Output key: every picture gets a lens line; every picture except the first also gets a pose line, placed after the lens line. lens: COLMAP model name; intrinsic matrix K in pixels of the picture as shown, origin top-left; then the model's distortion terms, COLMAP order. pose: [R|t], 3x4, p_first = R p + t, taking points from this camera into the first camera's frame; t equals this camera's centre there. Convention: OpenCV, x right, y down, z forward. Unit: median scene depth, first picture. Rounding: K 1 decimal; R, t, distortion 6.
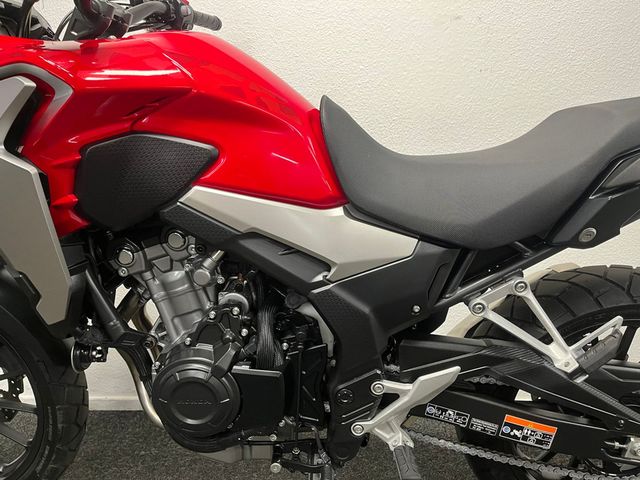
lens RADIAL K [[483.6, 0, 322.2], [0, 483.6, 238.1], [0, 0, 1]] dist [0.089488, -0.123532]
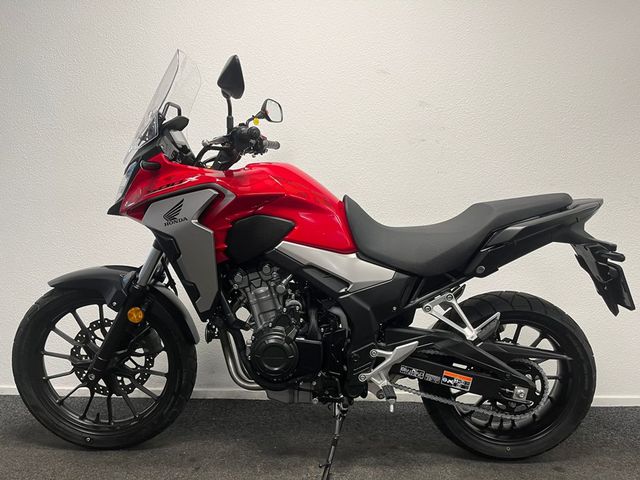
lens RADIAL K [[483.6, 0, 322.2], [0, 483.6, 238.1], [0, 0, 1]] dist [0.089488, -0.123532]
pose [[0.999640, 0.020421, 0.017413, -0.118201], [-0.018147, 0.992367, -0.121978, 0.105727], [-0.019771, 0.121618, 0.992380, -0.851259]]
